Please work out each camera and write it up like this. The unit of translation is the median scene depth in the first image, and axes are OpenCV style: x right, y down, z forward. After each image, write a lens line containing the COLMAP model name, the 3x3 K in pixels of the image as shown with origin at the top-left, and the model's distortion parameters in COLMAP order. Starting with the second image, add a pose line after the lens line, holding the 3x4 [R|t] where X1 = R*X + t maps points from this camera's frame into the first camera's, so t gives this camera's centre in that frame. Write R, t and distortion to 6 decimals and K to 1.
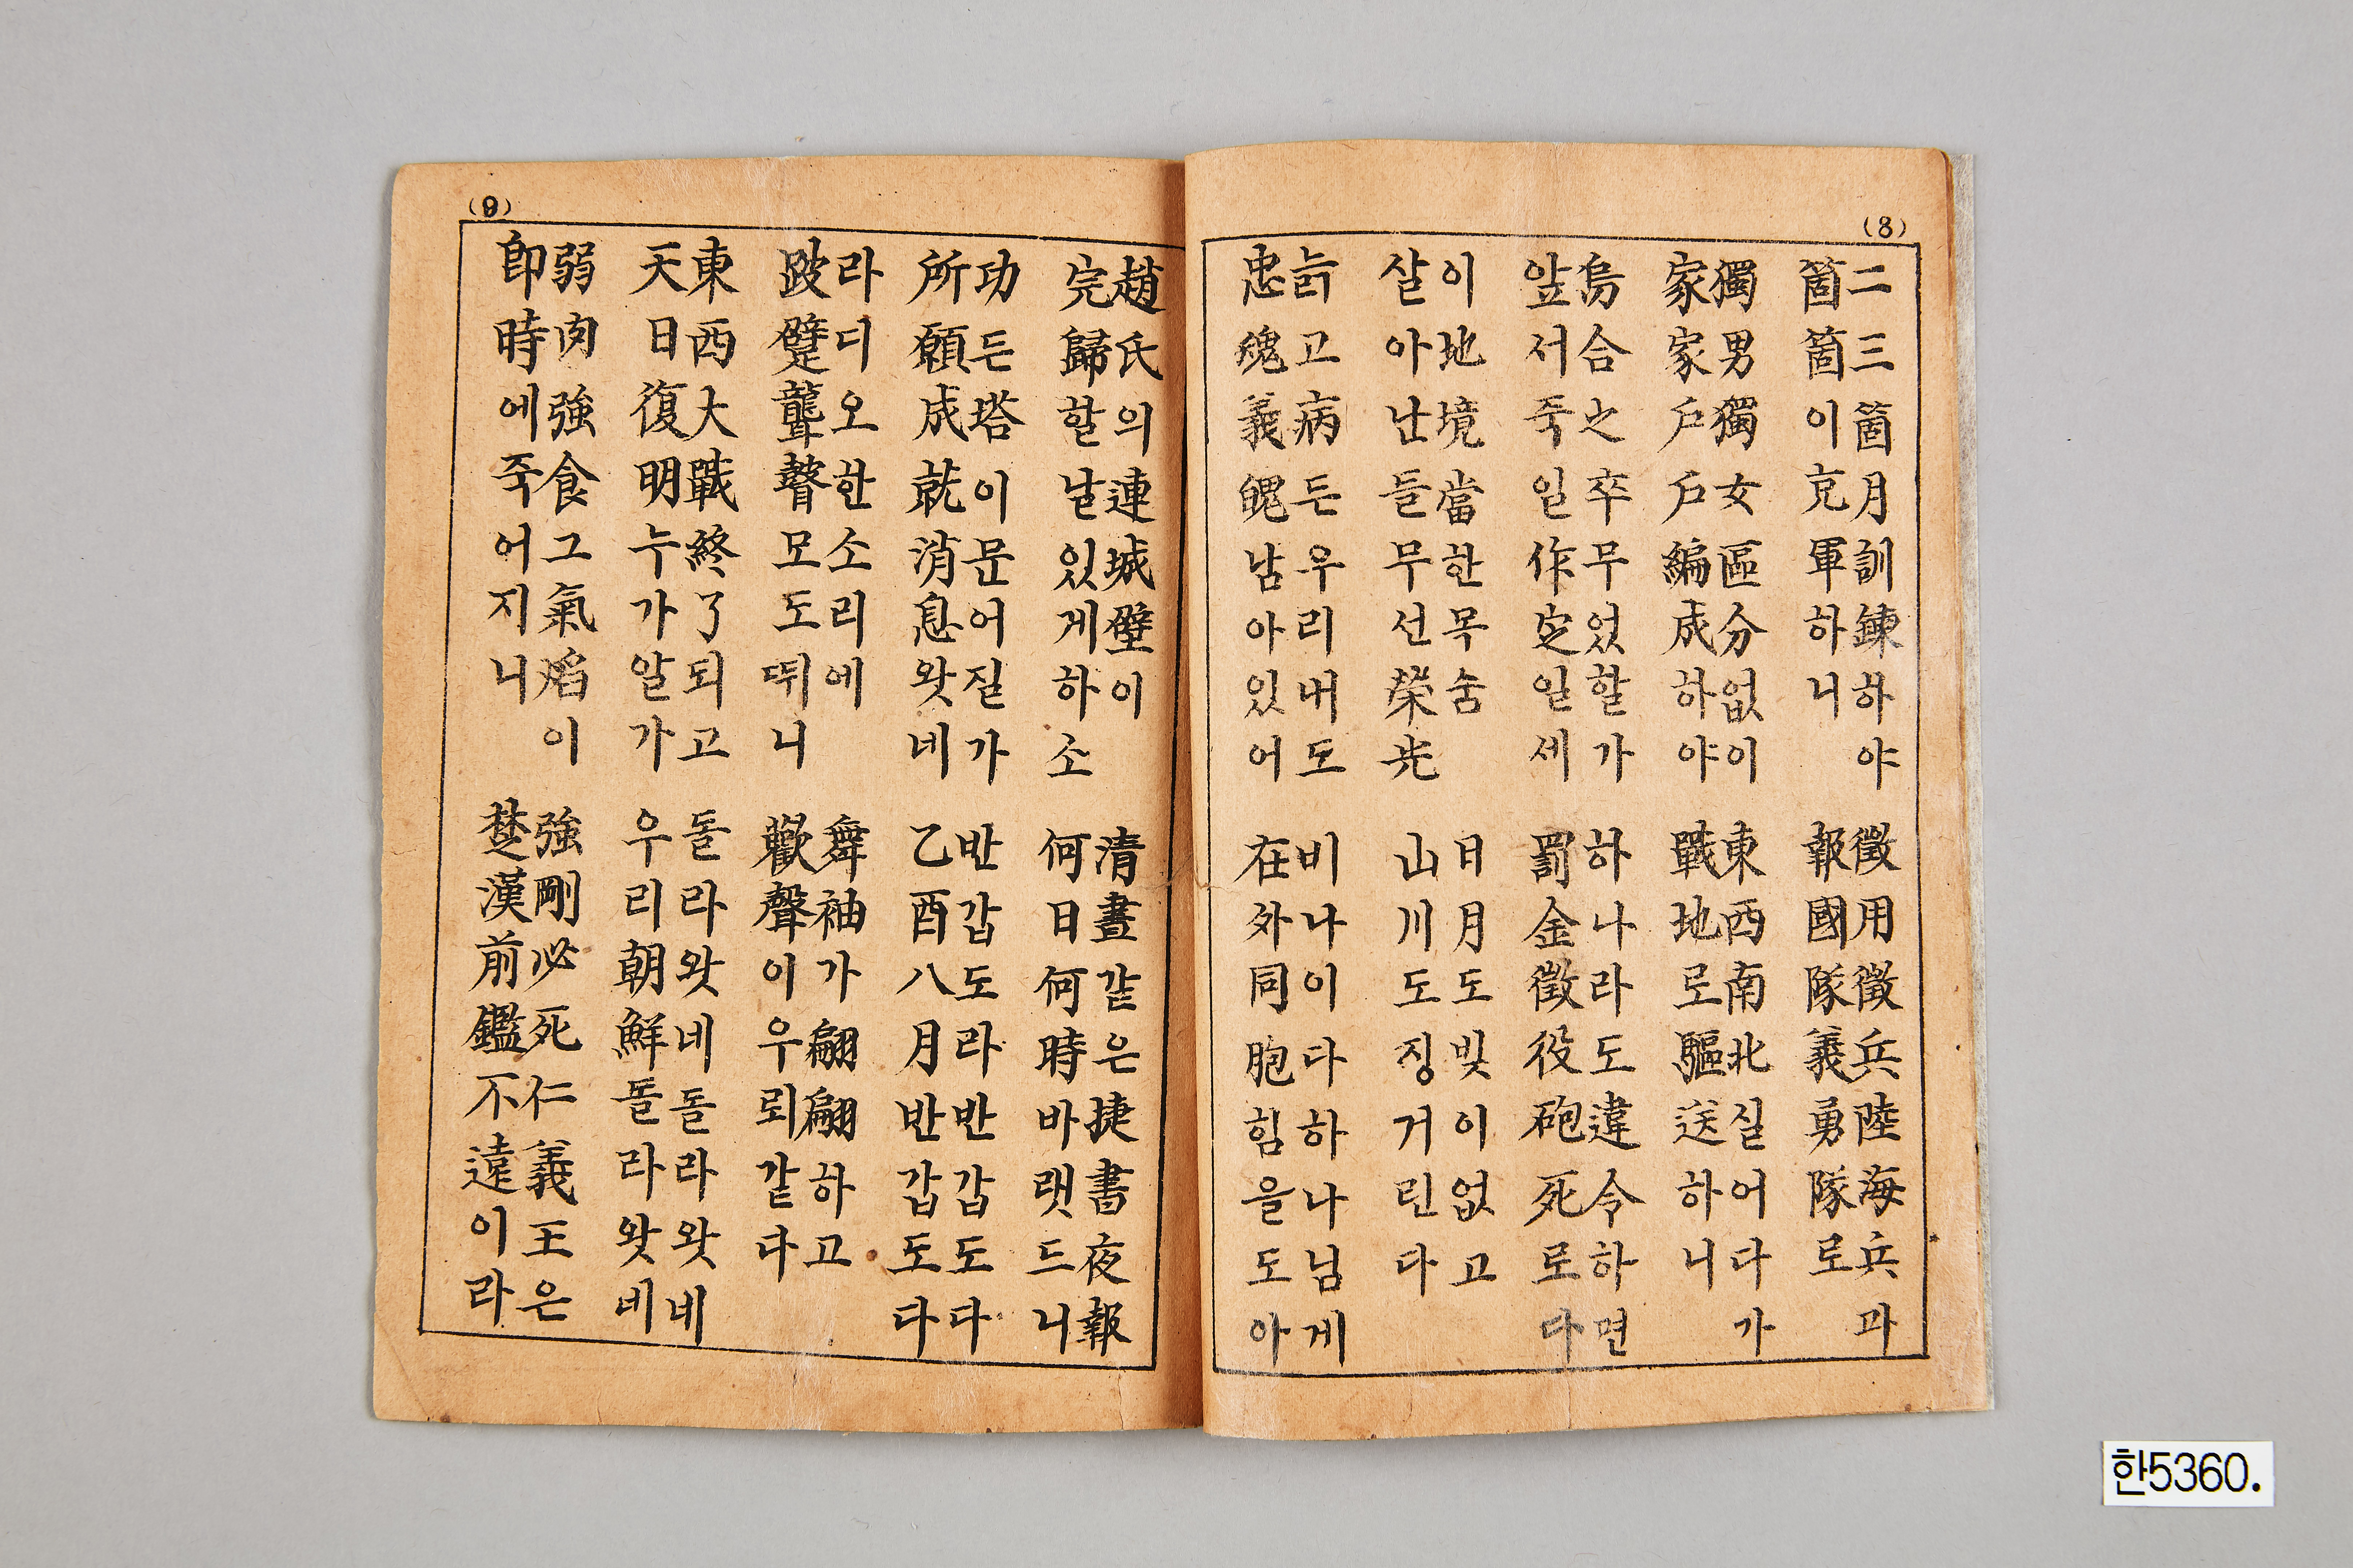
lens RADIAL K [[4298.2, 0, 1173.3], [0, 4298.2, 777.7], [0, 0, 1]] dist [0.196121, 0.000000]
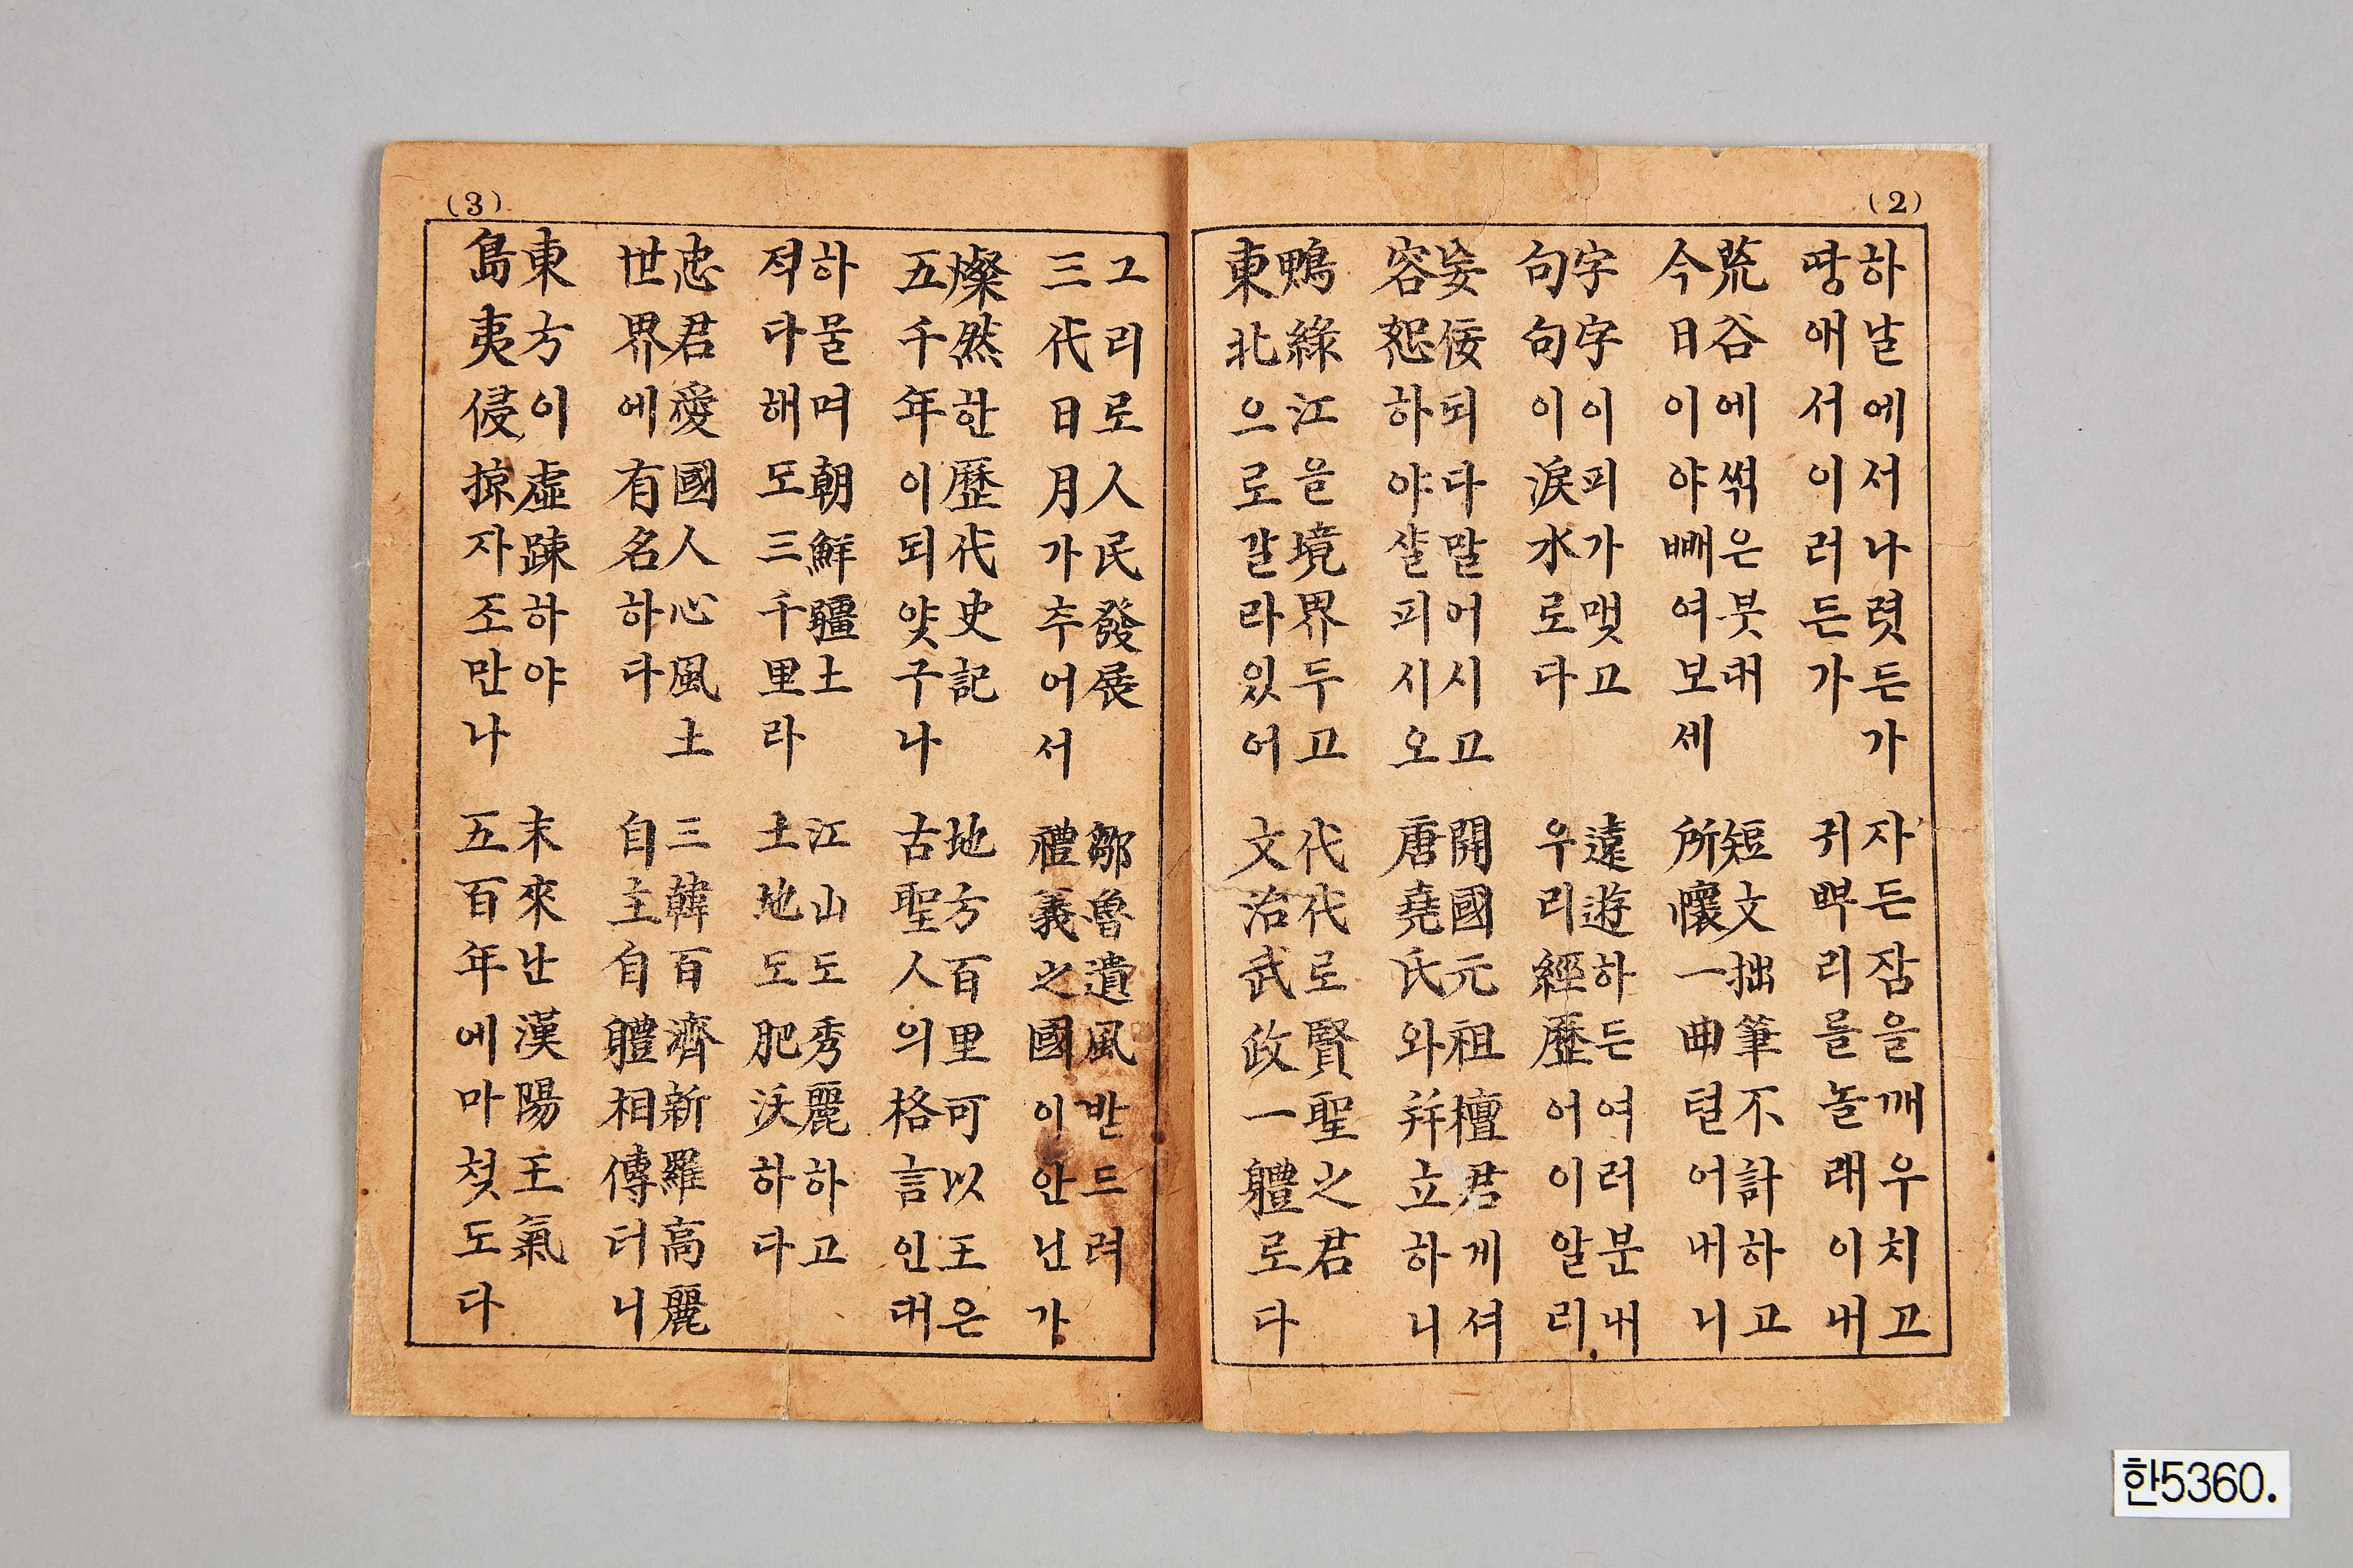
lens RADIAL K [[4298.2, 0, 1194.9], [0, 4298.2, 798.4], [0, 0, 1]] dist [0.196121, 0.000000]
pose [[0.995752, 0.003615, -0.092007, 0.100039], [-0.003143, 0.999981, 0.005265, 0.001210], [0.092024, -0.004953, 0.995744, 0.004542]]
